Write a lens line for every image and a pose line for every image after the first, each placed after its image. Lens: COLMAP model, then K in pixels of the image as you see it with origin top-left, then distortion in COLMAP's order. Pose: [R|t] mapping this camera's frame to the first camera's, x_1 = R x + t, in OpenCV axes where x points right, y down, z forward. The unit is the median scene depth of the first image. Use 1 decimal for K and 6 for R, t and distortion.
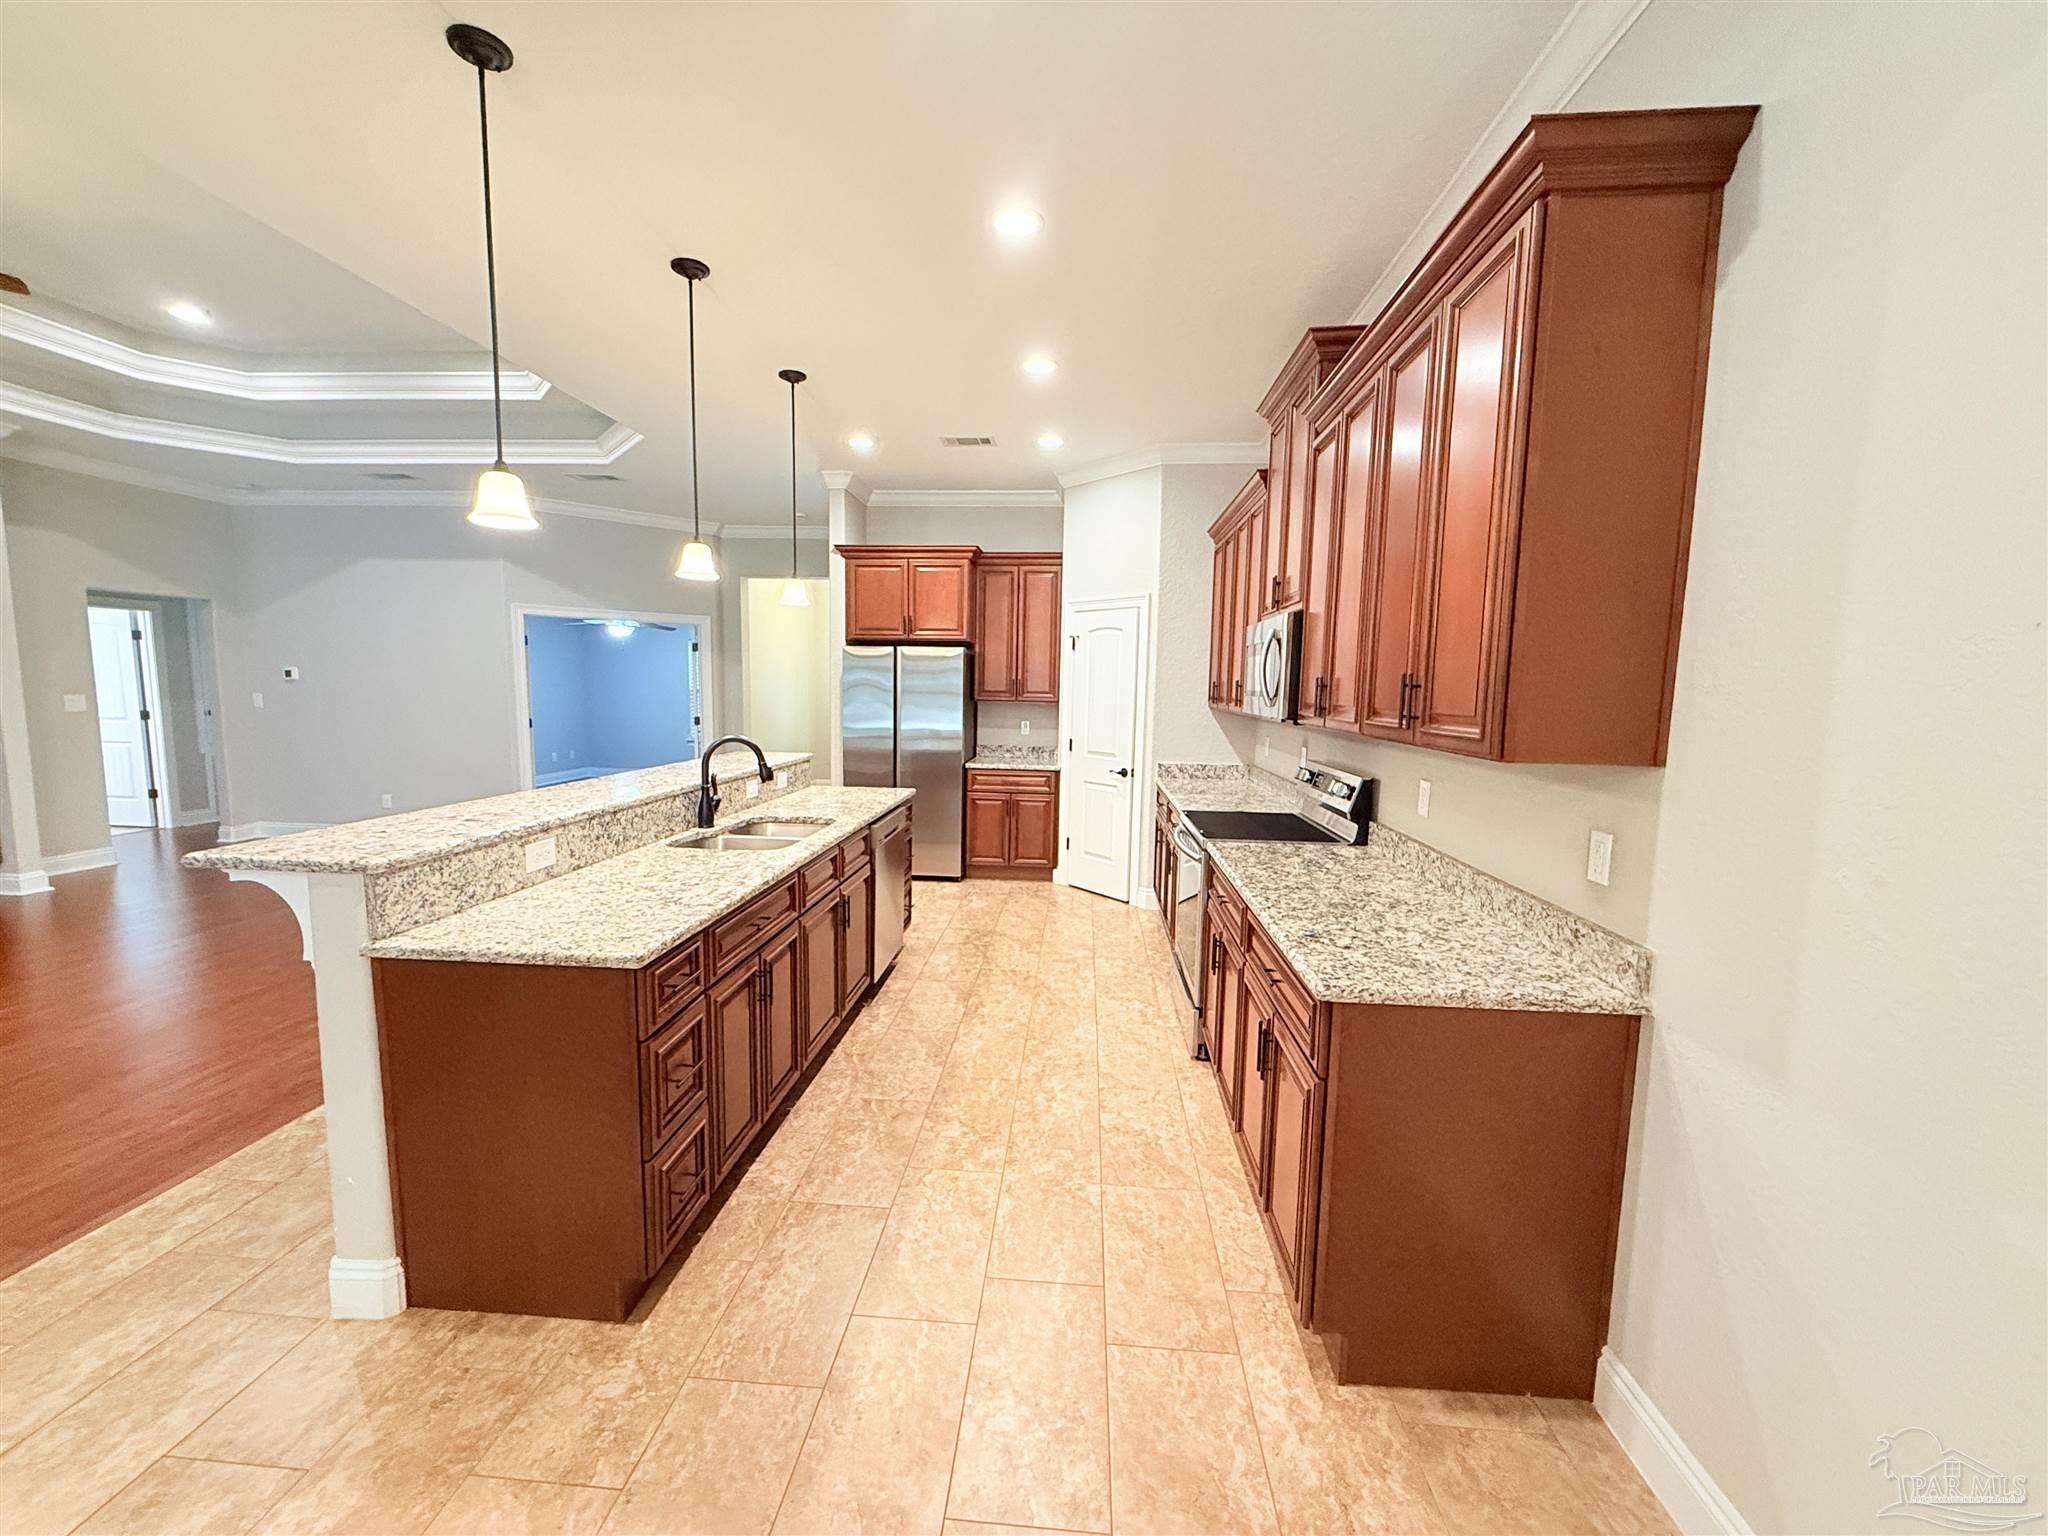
lens RADIAL K [[813.9, 0, 1022.7], [0, 813.9, 763.2], [0, 0, 1]] dist [-0.000507, 0.000044]
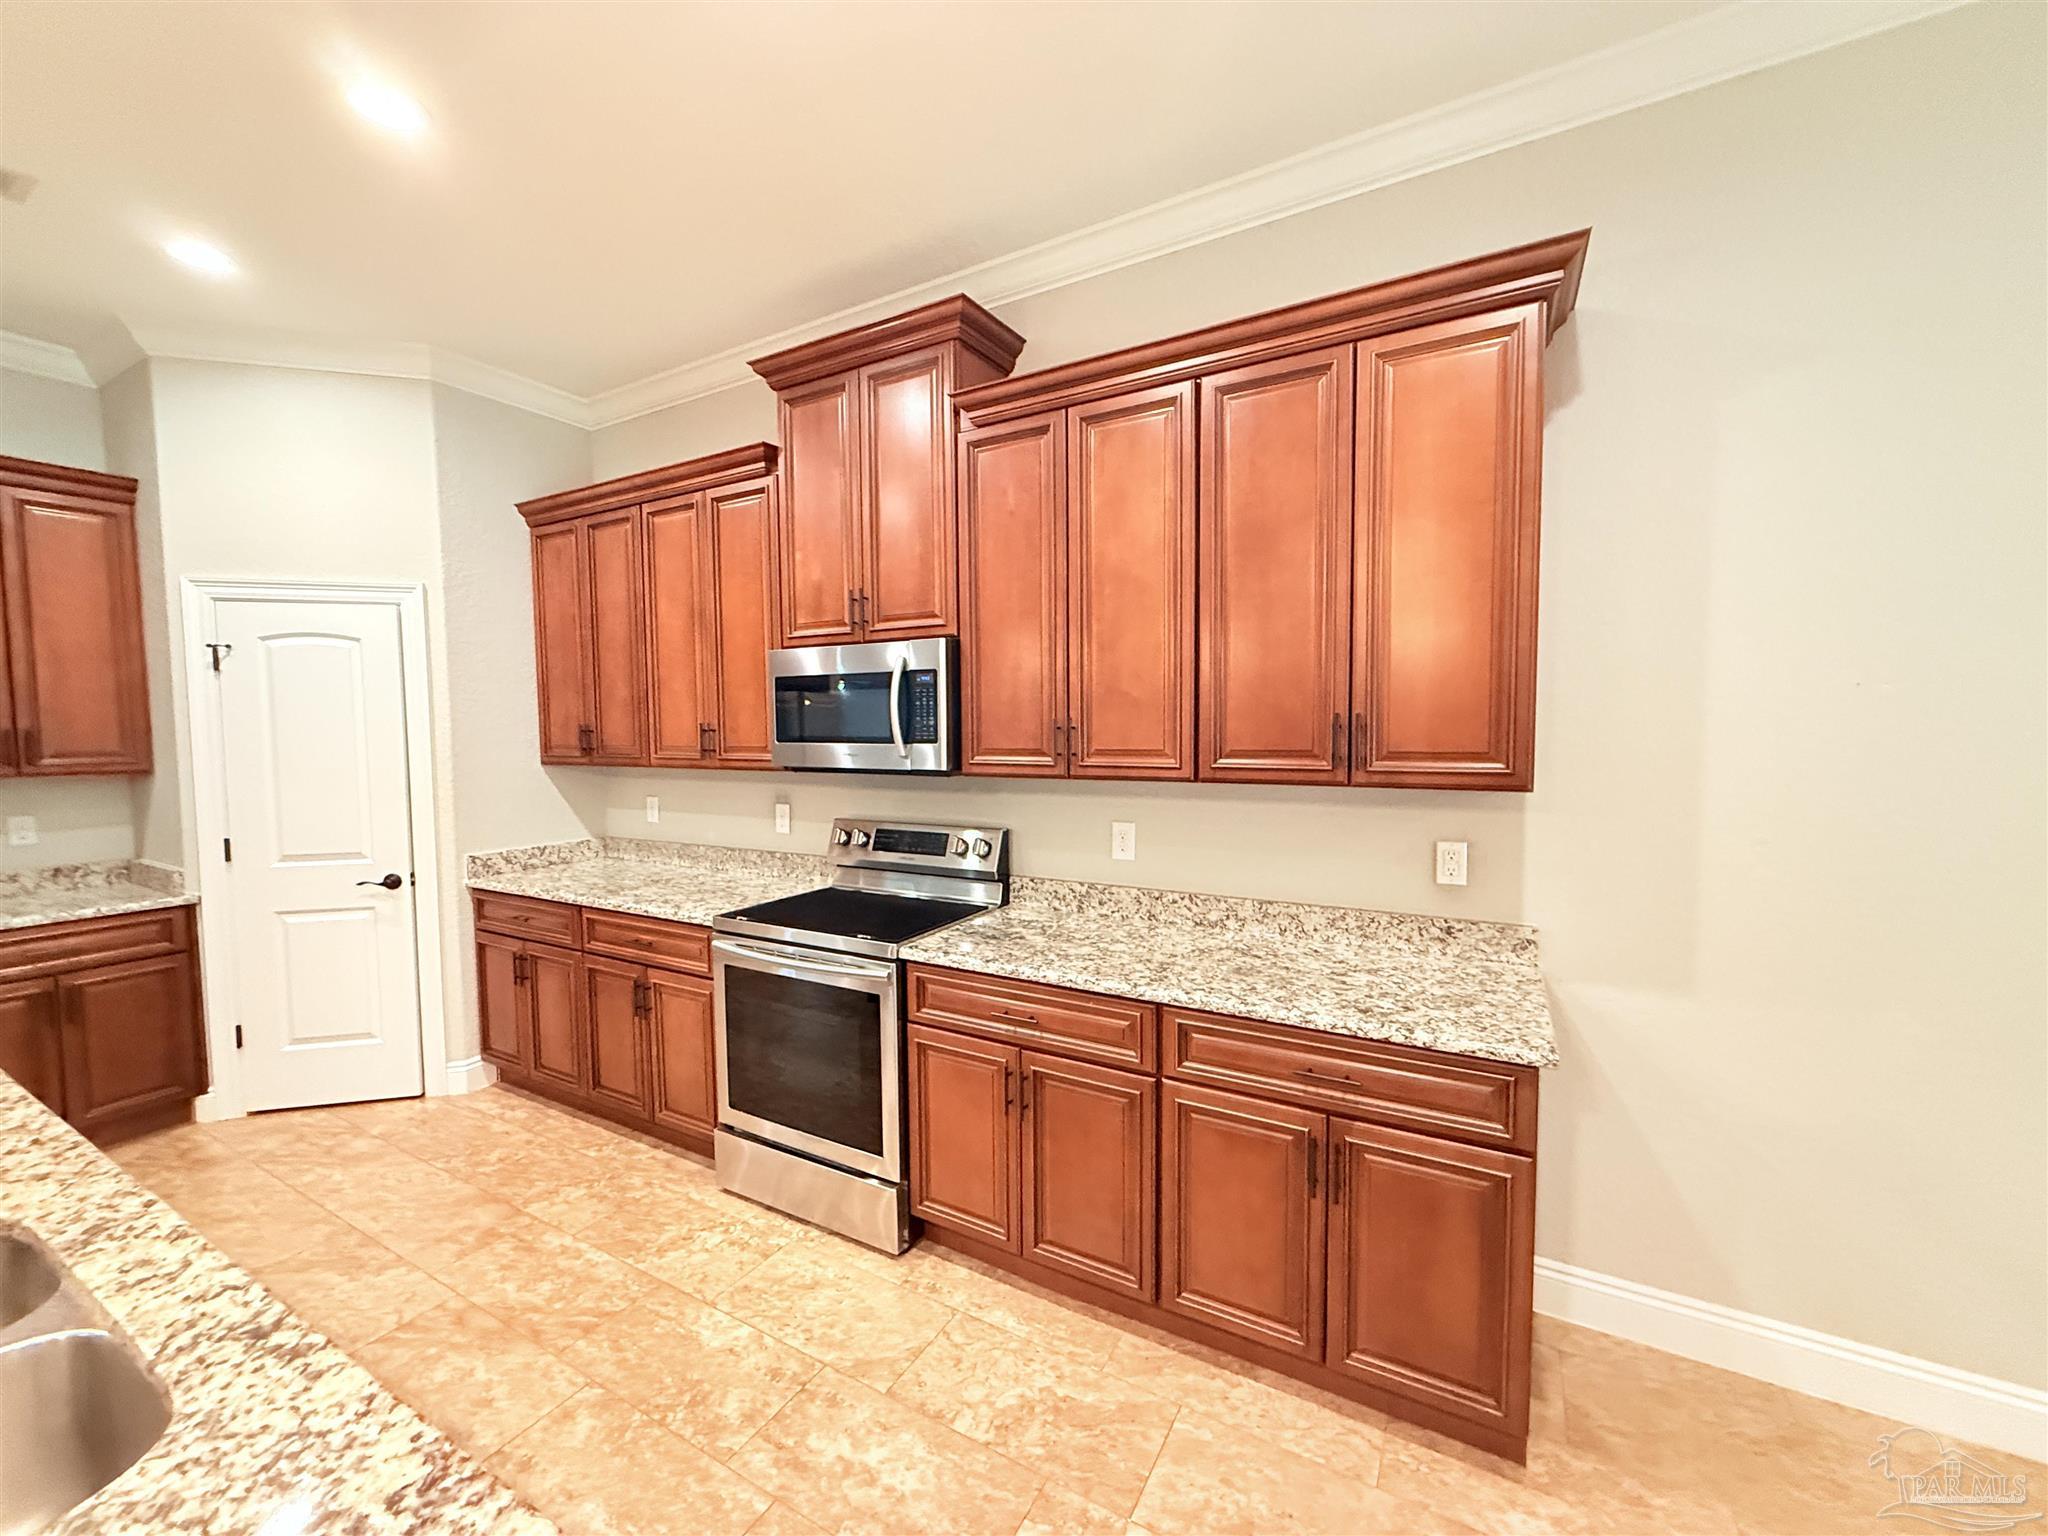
lens RADIAL K [[813.9, 0, 1028.3], [0, 813.9, 766.0], [0, 0, 1]] dist [-0.000507, 0.000044]
pose [[0.427304, -0.067775, 0.901564, -0.579044], [0.103367, 0.994310, 0.025756, -0.112394], [-0.898180, 0.082186, 0.431878, 0.924533]]
